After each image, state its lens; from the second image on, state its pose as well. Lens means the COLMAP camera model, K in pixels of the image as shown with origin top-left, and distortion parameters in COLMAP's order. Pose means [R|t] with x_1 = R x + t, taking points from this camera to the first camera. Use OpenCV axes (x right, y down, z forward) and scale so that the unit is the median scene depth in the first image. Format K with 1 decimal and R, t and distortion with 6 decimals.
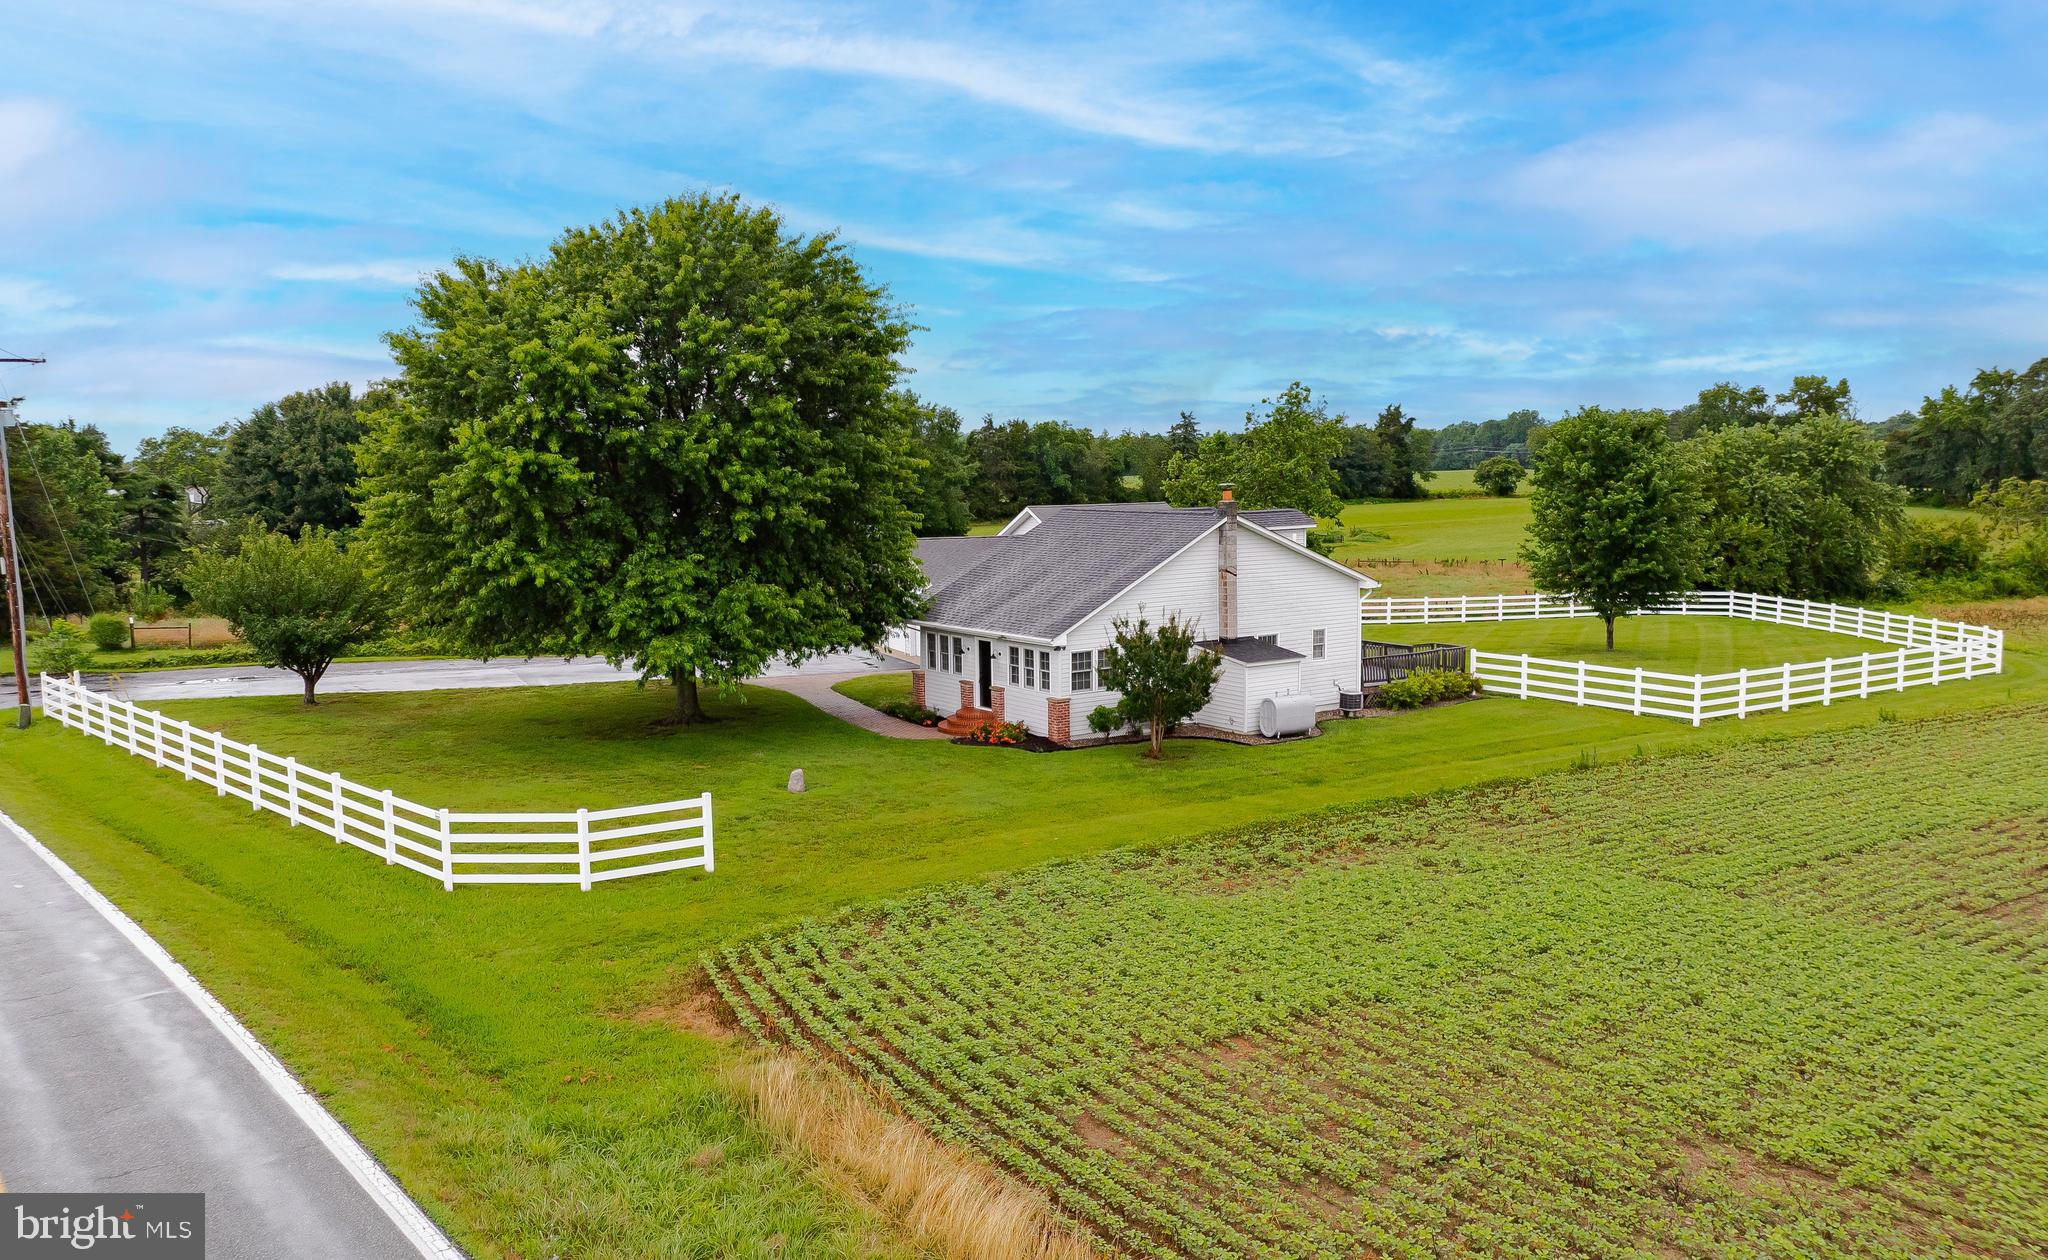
lens RADIAL K [[1505.9, 0, 994.1], [0, 1505.9, 632.0], [0, 0, 1]] dist [-0.031372, -0.002147]
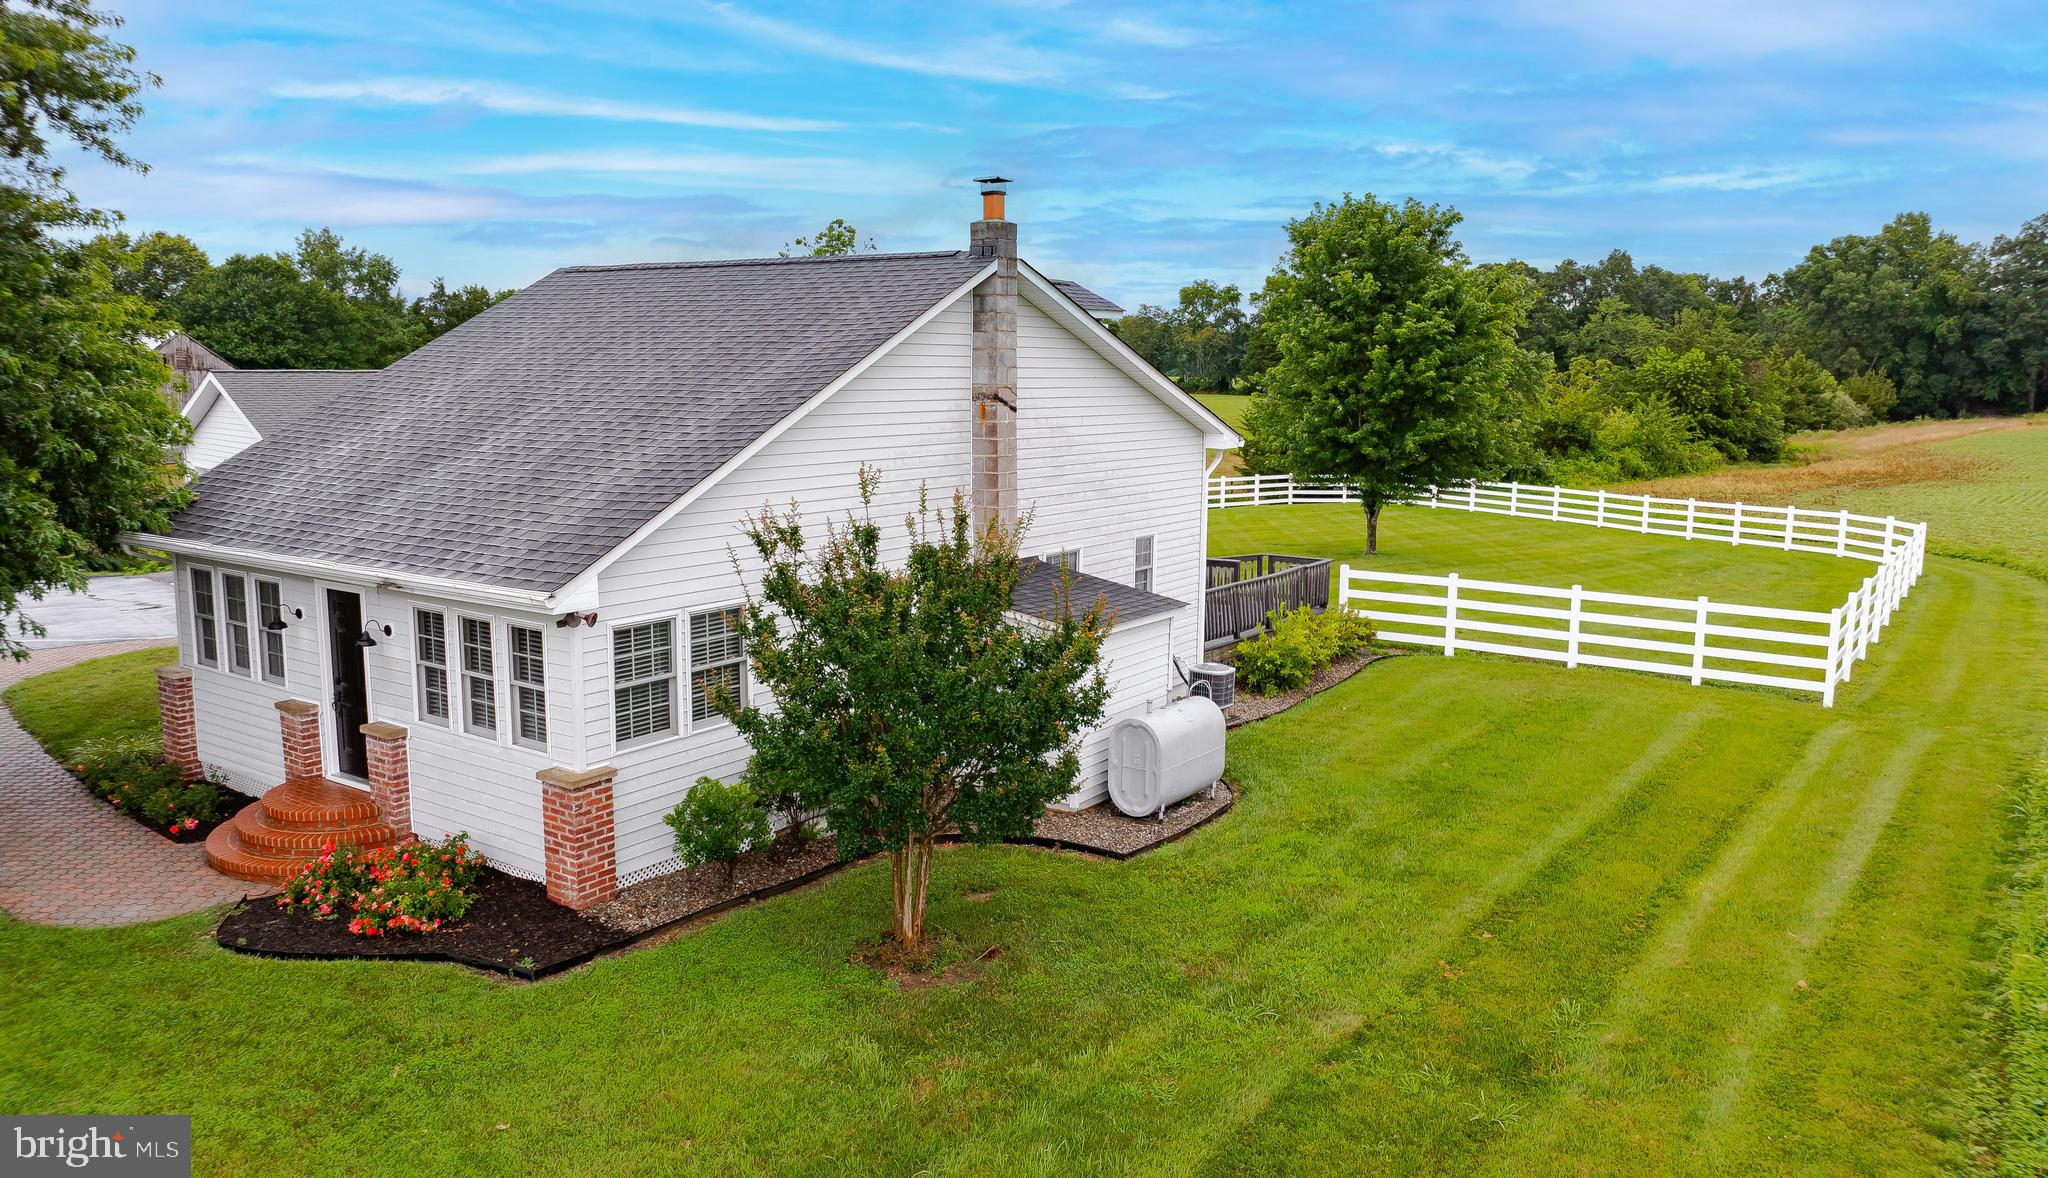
lens RADIAL K [[1434.1, 0, 1024.0], [0, 1434.1, 589.0], [0, 0, 1]] dist [-0.036497, -0.002135]
pose [[0.930199, -0.033633, 0.365511, 0.014527], [0.017910, 0.998766, 0.046323, -0.005158], [-0.366618, -0.036543, 0.929654, 0.462452]]
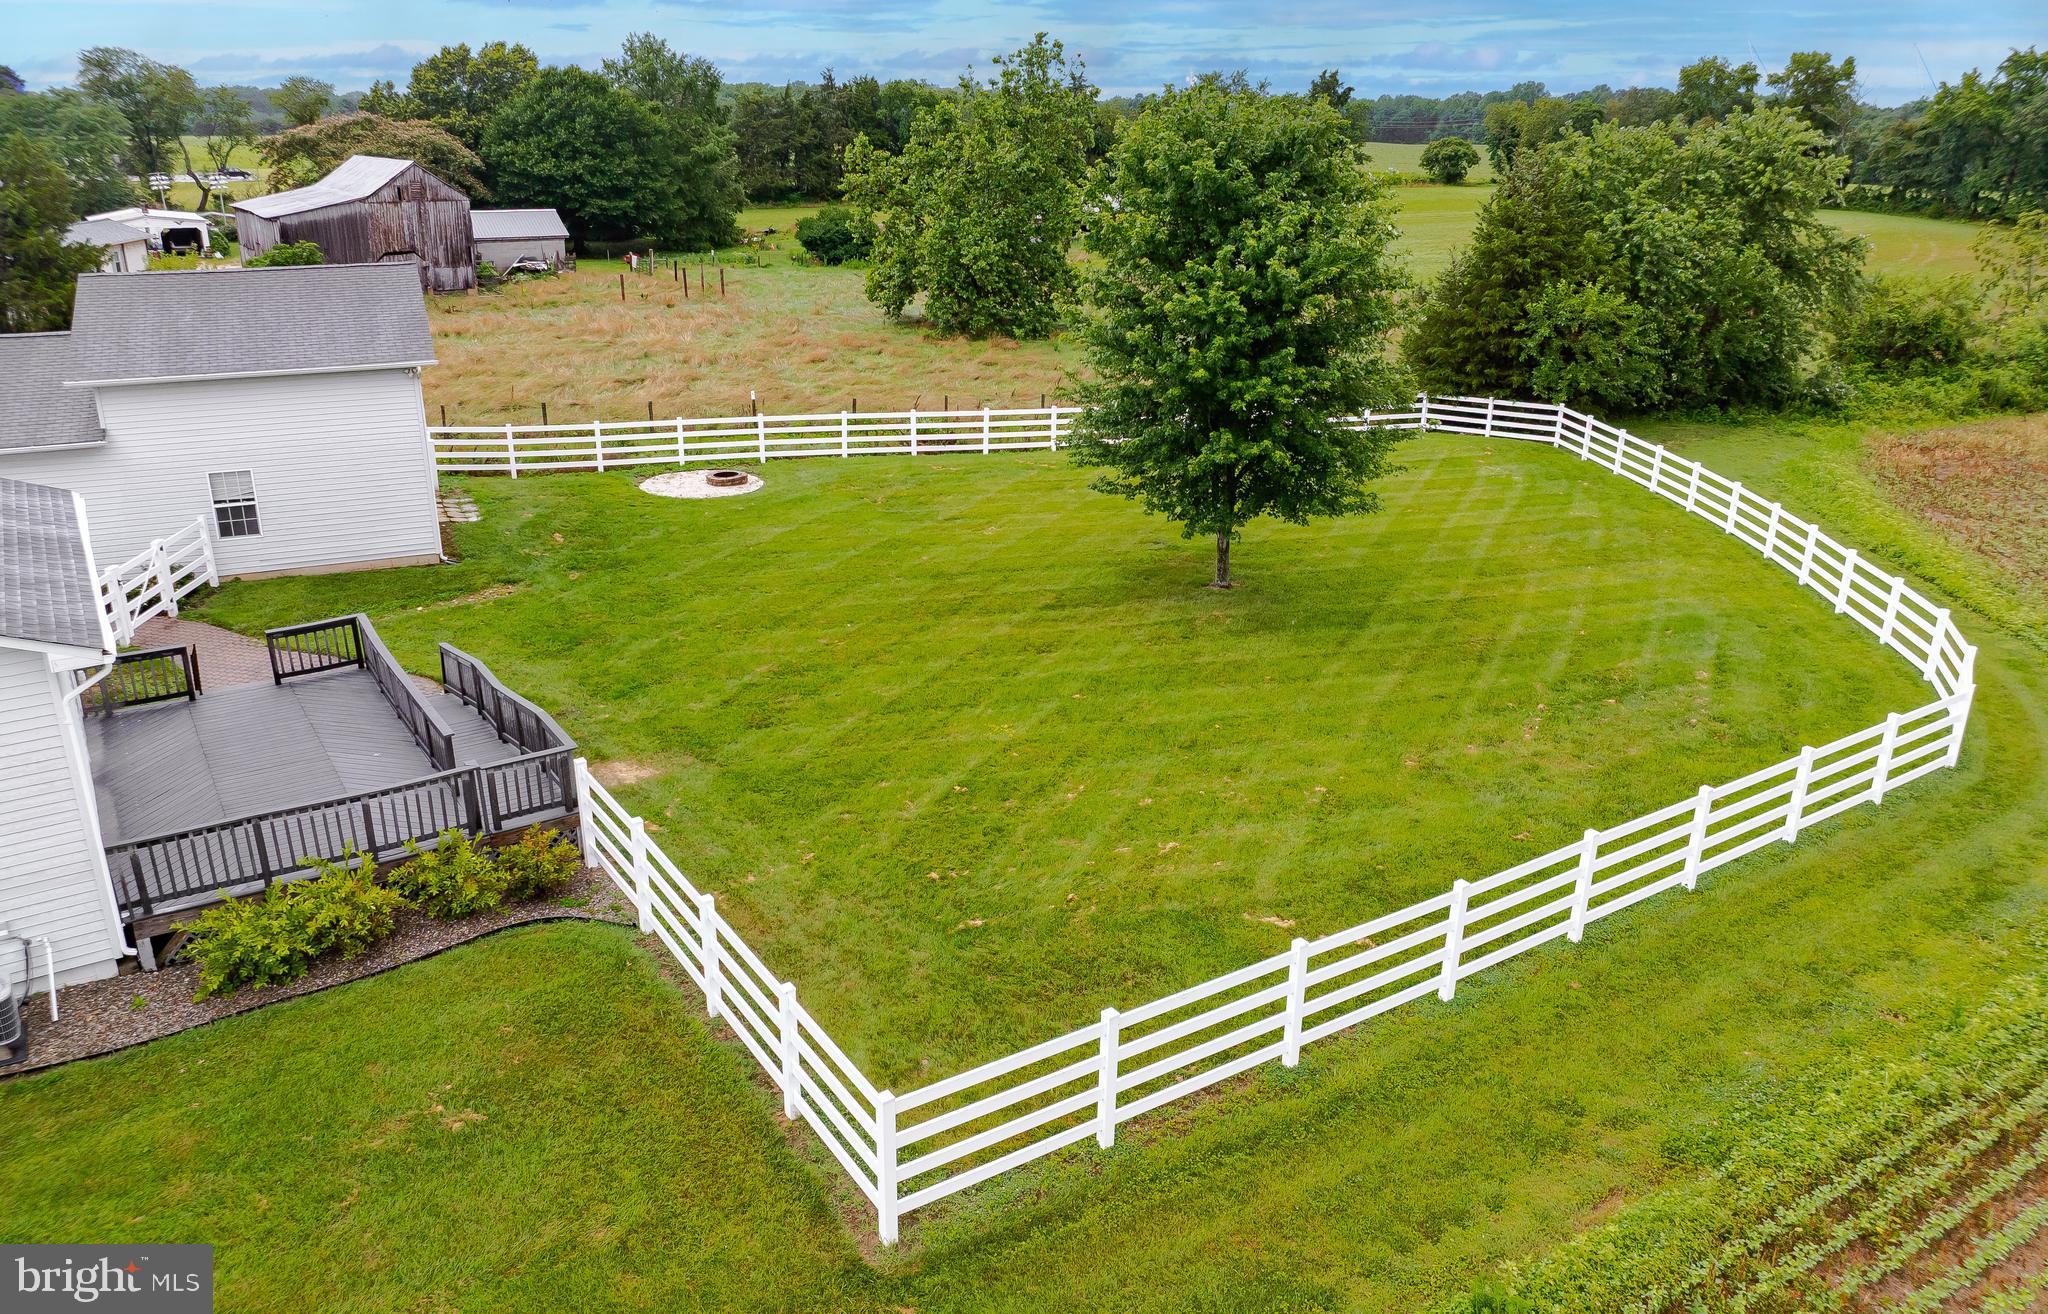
lens RADIAL K [[1441.1, 0, 1025.9], [0, 1441.1, 636.4], [0, 0, 1]] dist [-0.062298, 0.040577]
pose [[0.999624, 0.022097, 0.016222, 0.357124], [-0.025264, 0.972283, 0.232437, -0.089556], [-0.010636, -0.232759, 0.972476, 0.546030]]
